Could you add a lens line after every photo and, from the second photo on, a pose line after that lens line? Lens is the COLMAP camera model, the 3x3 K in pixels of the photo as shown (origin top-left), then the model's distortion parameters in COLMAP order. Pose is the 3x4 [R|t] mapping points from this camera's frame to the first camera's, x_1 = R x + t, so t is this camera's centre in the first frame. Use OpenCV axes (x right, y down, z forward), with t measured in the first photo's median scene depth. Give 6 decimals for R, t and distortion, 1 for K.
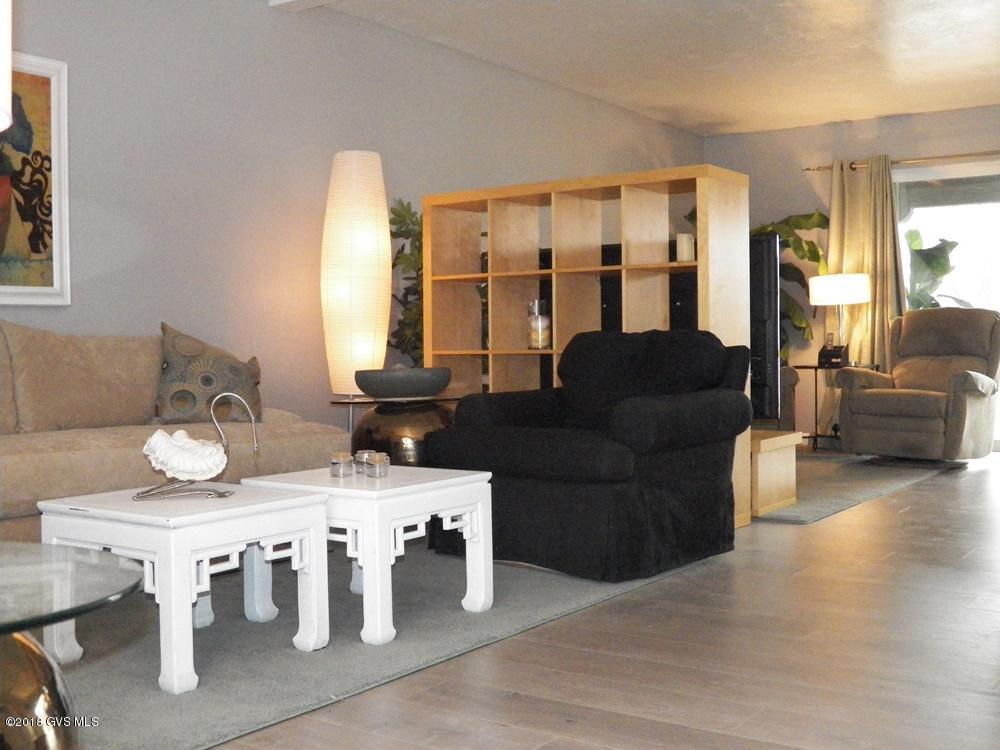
lens RADIAL K [[1154.8, 0, 498.0], [0, 1154.8, 373.8], [0, 0, 1]] dist [-0.080744, 0.000000]
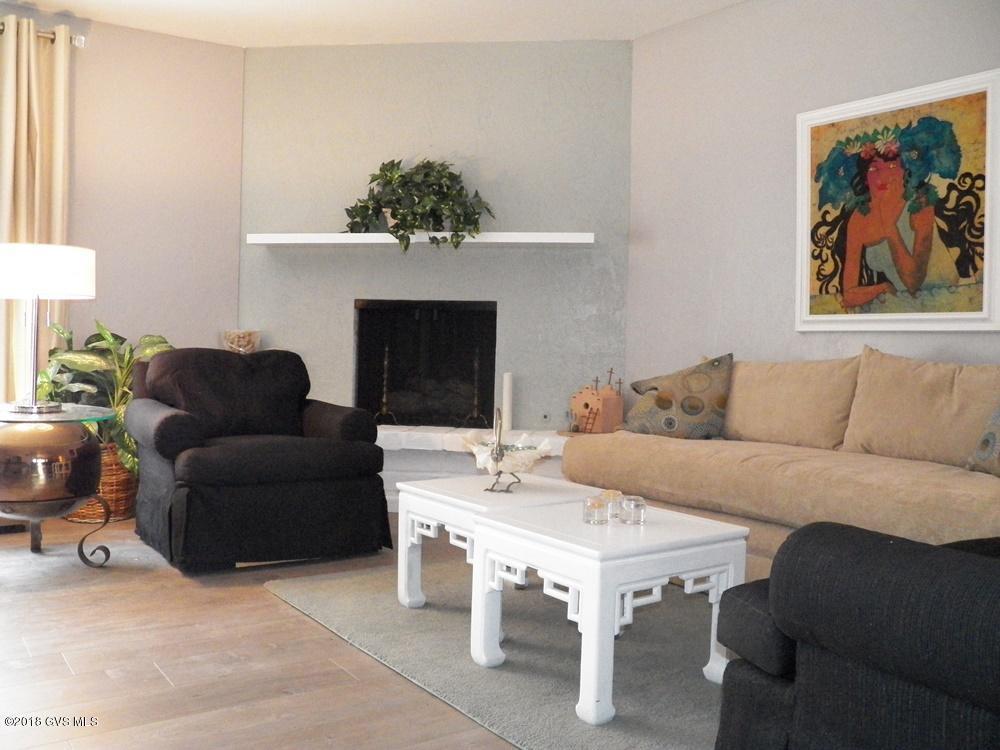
lens RADIAL K [[910.7, 0, 495.3], [0, 910.7, 366.5], [0, 0, 1]] dist [-0.075386, 0.000000]
pose [[-0.347548, 0.029406, -0.937201, 0.452738], [-0.043547, 0.997923, 0.047461, -0.049227], [0.936650, 0.057307, -0.345546, 0.895684]]
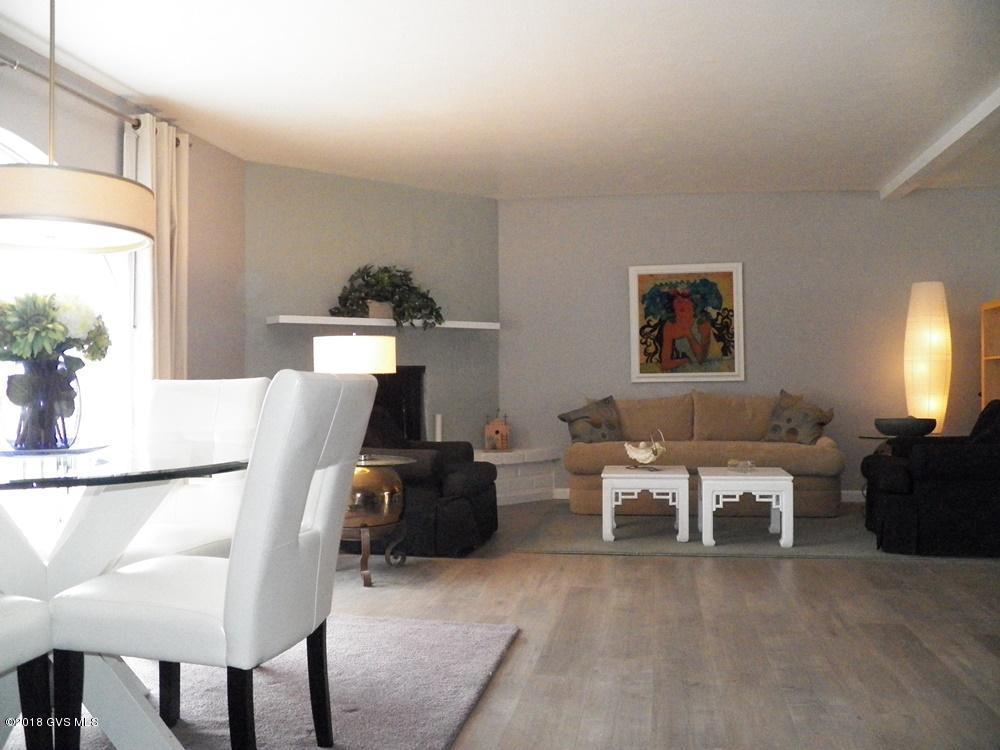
lens RADIAL K [[821.8, 0, 505.6], [0, 821.8, 383.4], [0, 0, 1]] dist [-0.128646, 0.050078]
pose [[0.417649, 0.006998, -0.908582, 0.797675], [-0.020927, 0.999779, -0.001918, -0.044772], [0.908368, 0.019815, 0.417703, 0.001673]]
